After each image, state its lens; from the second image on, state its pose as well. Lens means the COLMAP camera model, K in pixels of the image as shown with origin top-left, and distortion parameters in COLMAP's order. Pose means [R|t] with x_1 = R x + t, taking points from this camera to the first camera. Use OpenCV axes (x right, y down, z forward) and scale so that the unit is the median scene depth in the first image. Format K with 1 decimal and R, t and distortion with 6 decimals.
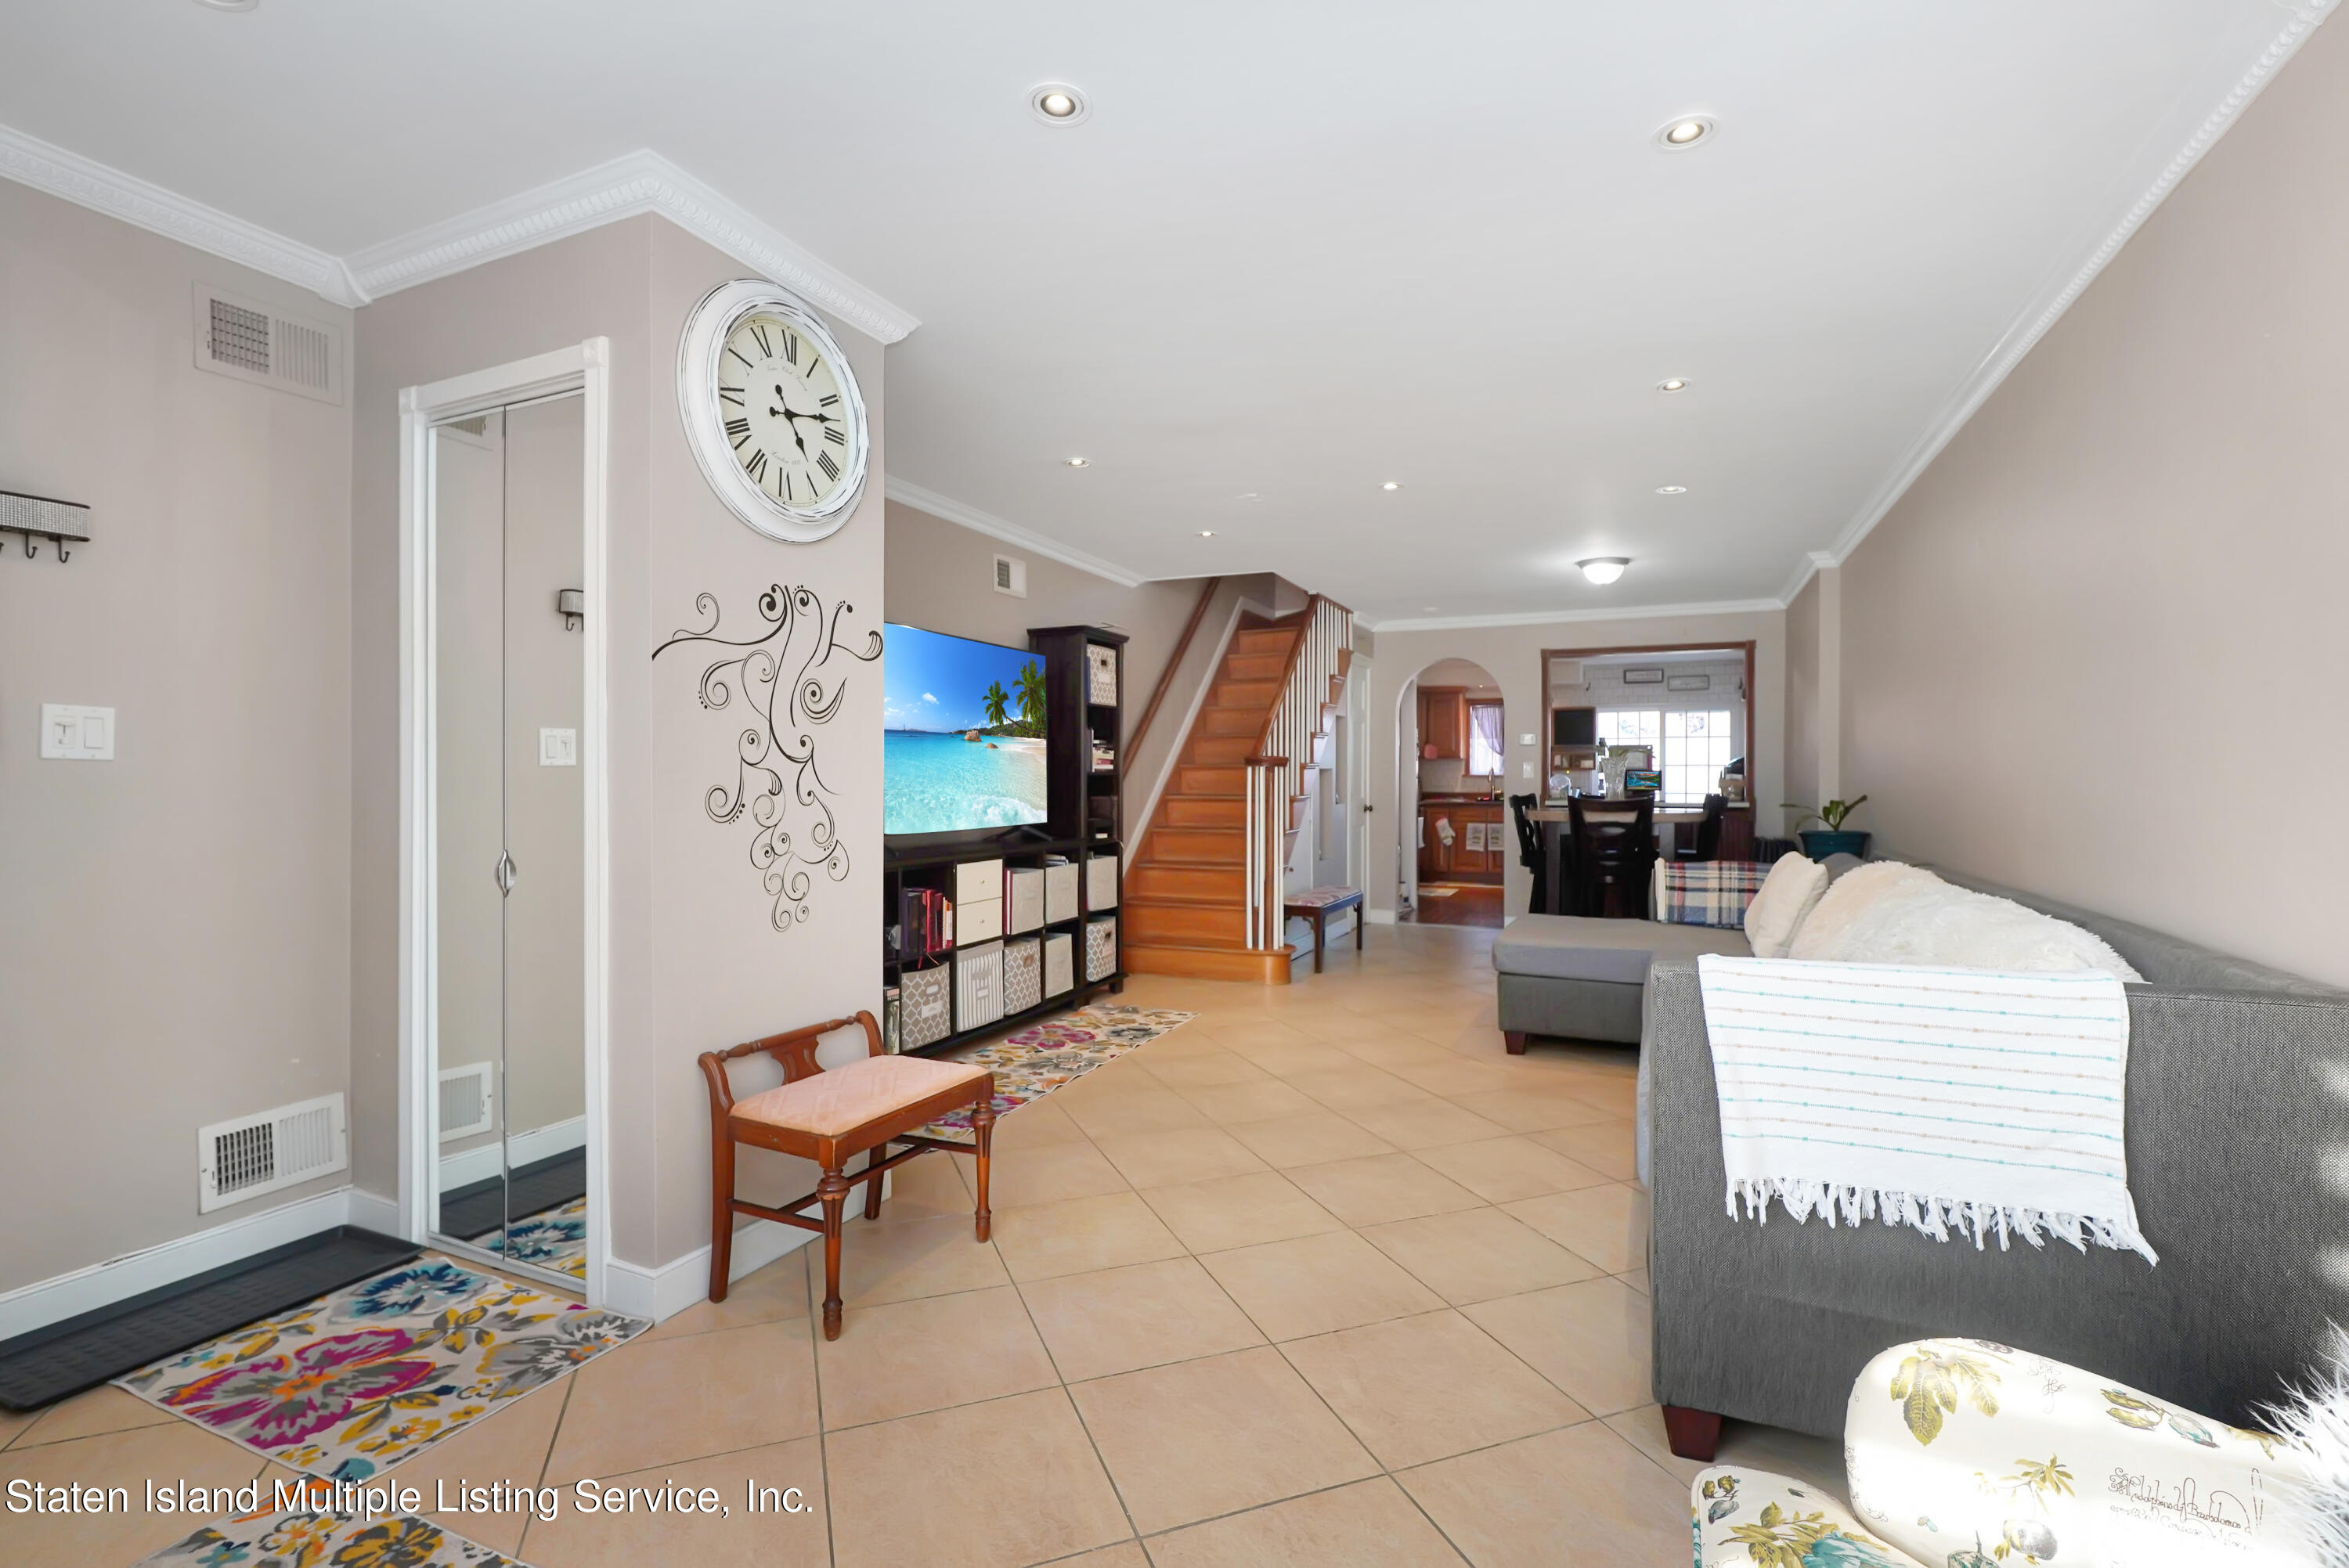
lens RADIAL K [[1082.9, 0, 1180.9], [0, 1082.9, 759.1], [0, 0, 1]] dist [-0.023228, 0.009891]
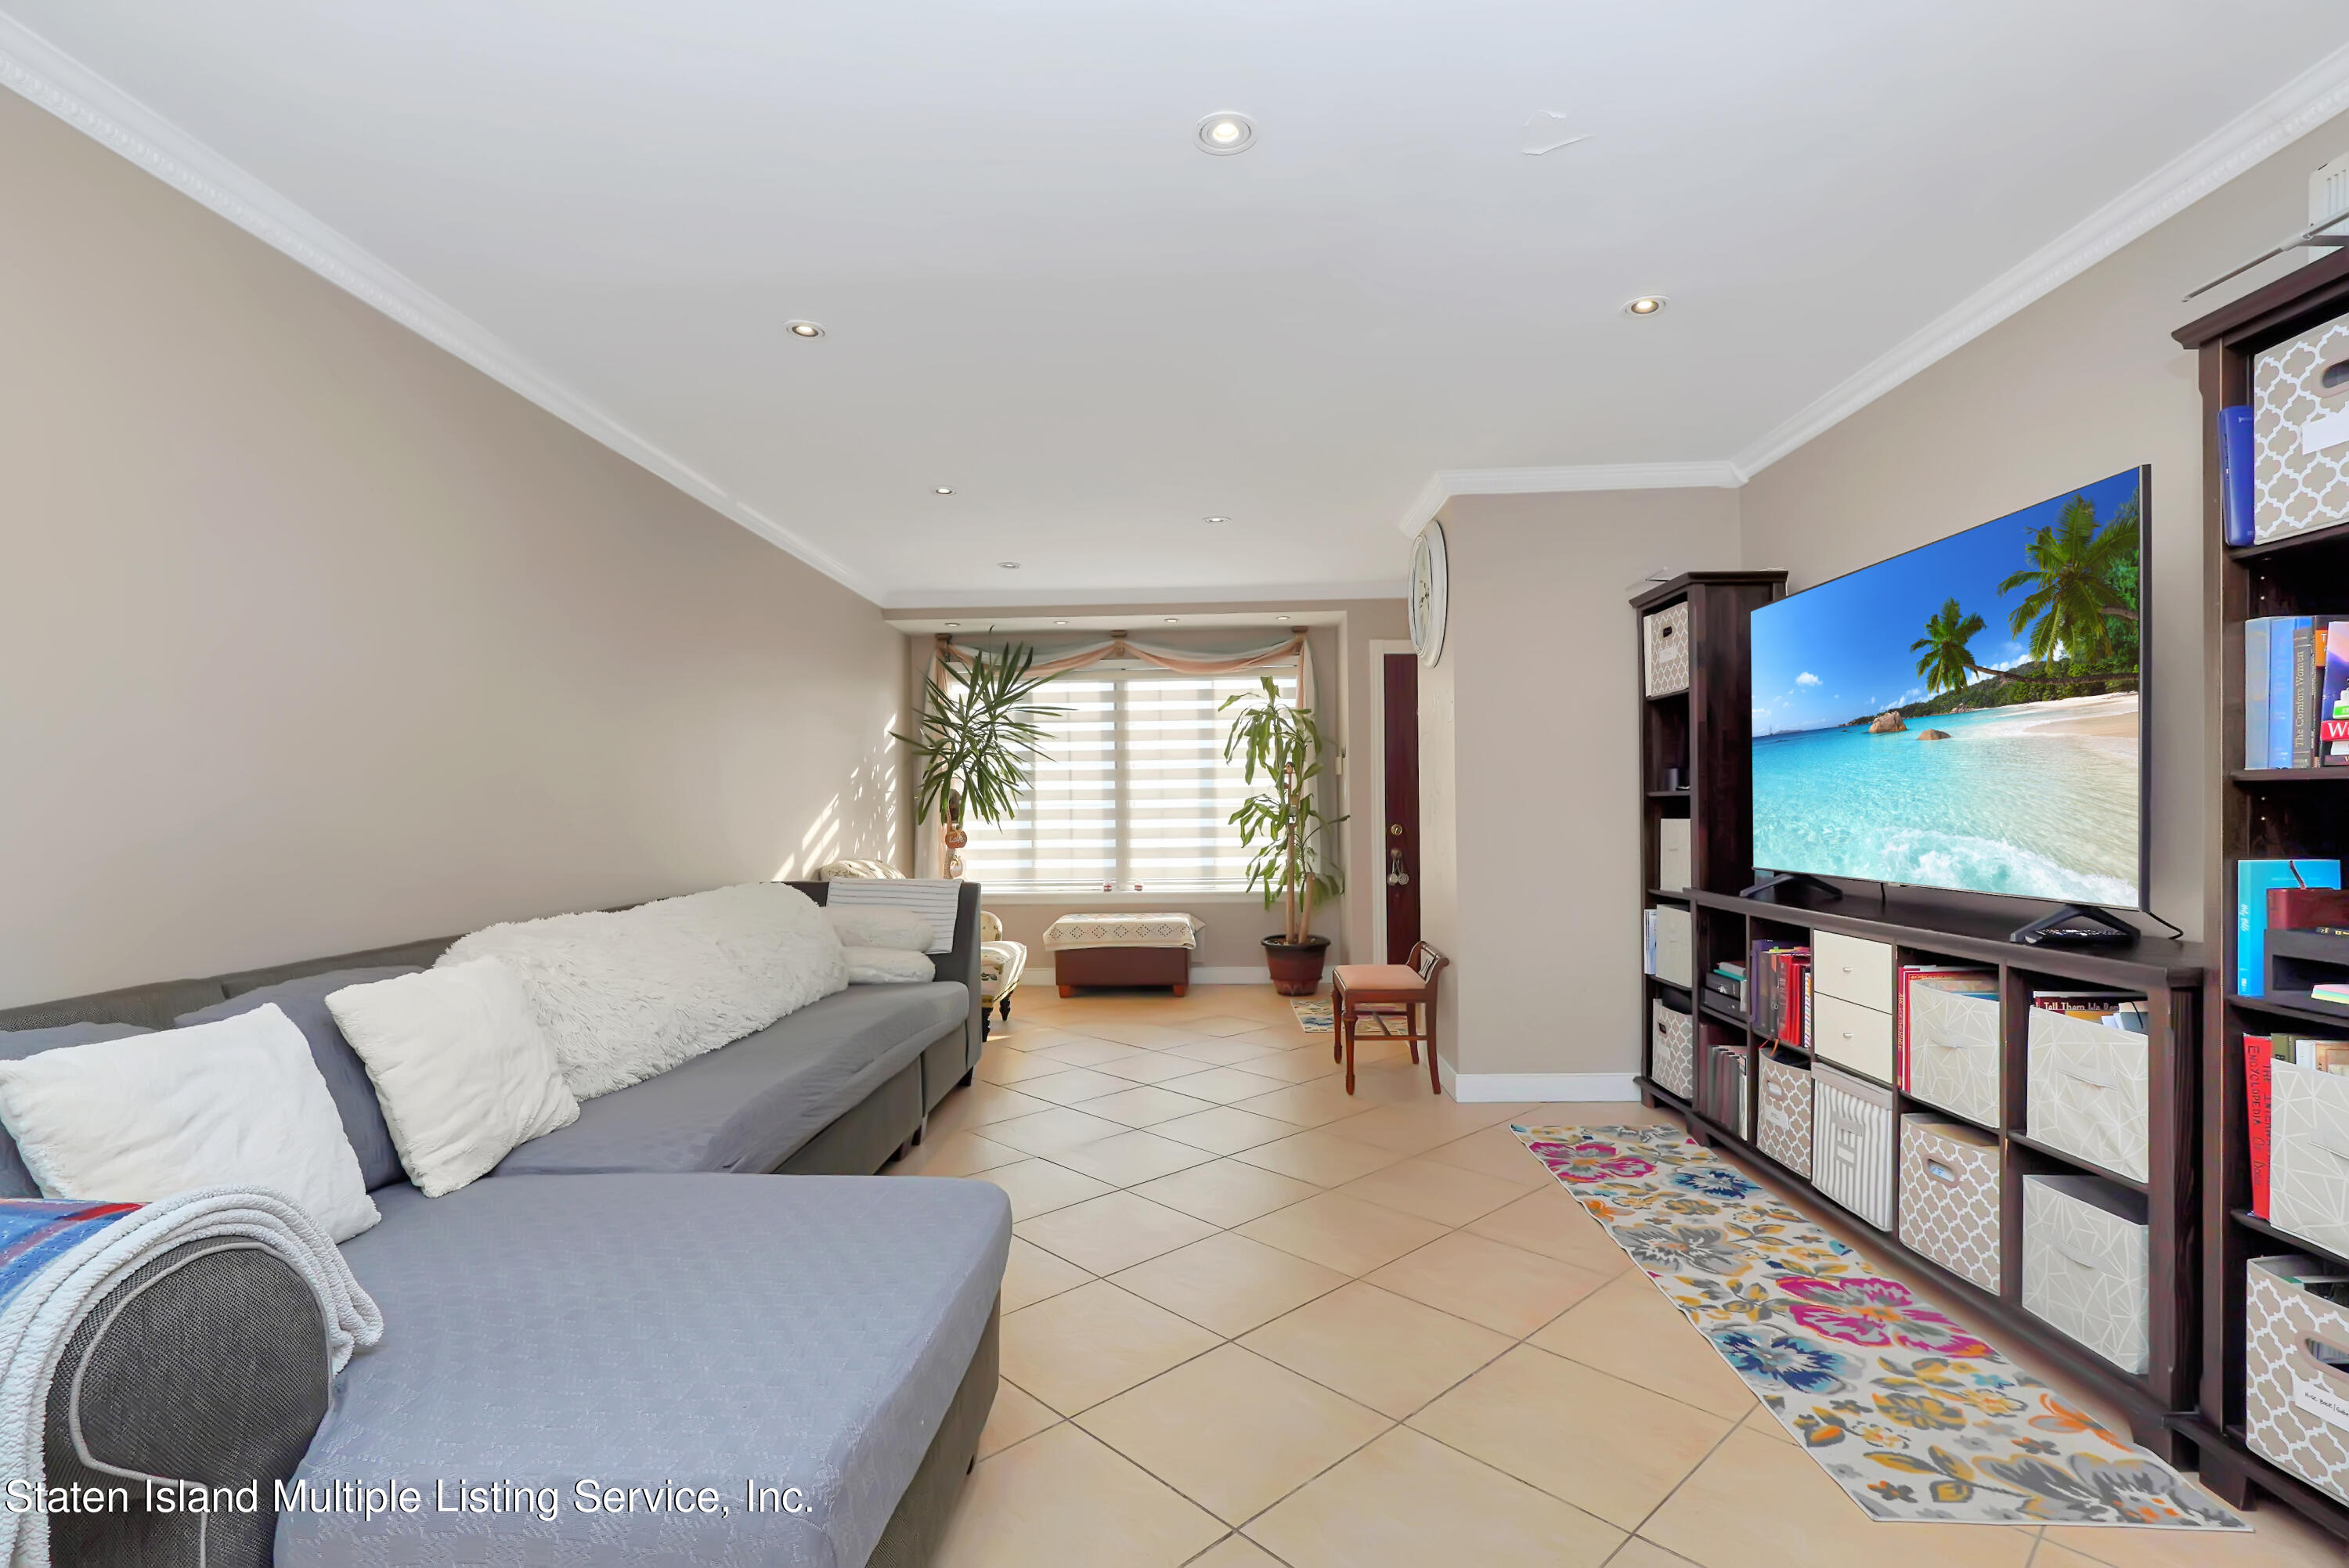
lens RADIAL K [[1082.9, 0, 1166.2], [0, 1082.9, 842.2], [0, 0, 1]] dist [-0.023228, 0.009891]
pose [[-0.932590, 0.020114, -0.360375, 0.269802], [0.014339, 0.999722, 0.018691, 0.019021], [0.360651, 0.012264, -0.932620, 1.010024]]
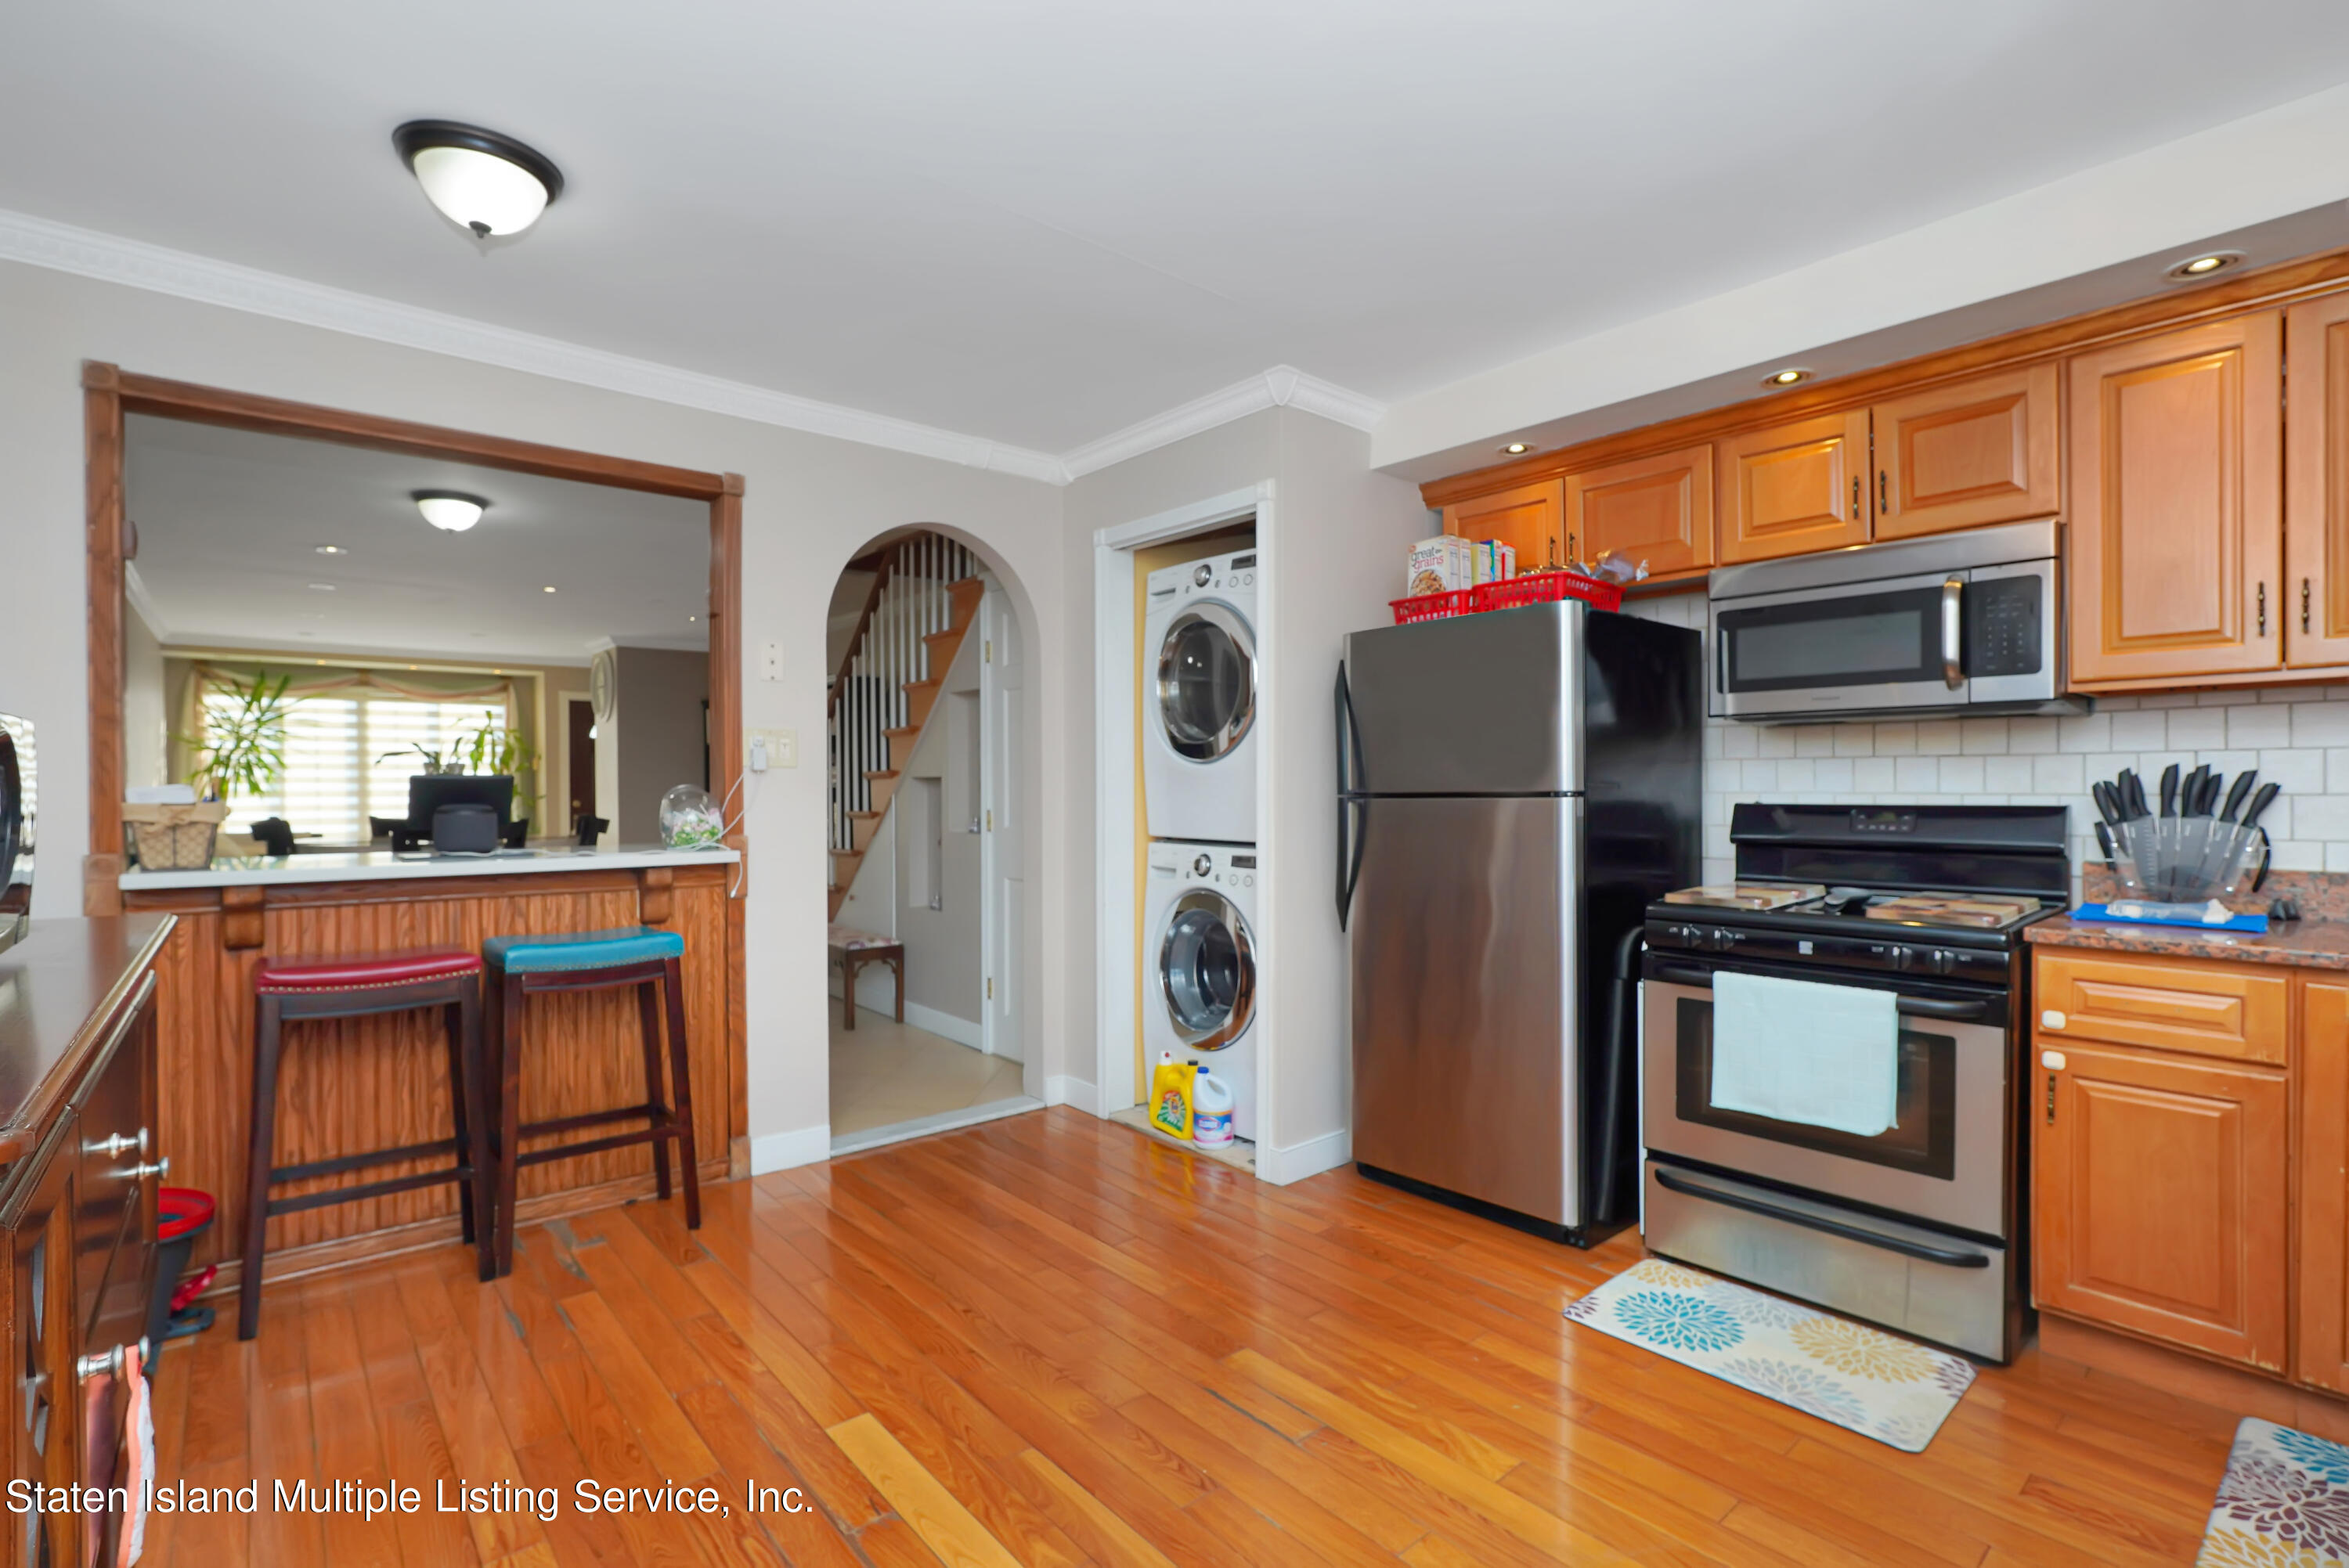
lens RADIAL K [[1082.9, 0, 1175.9], [0, 1082.9, 793.1], [0, 0, 1]] dist [-0.023228, 0.009891]
pose [[-0.437320, 0.006482, -0.899283, 0.833052], [0.014546, 0.999894, 0.000133, 0.027276], [0.899188, -0.013022, -0.437368, 1.758557]]
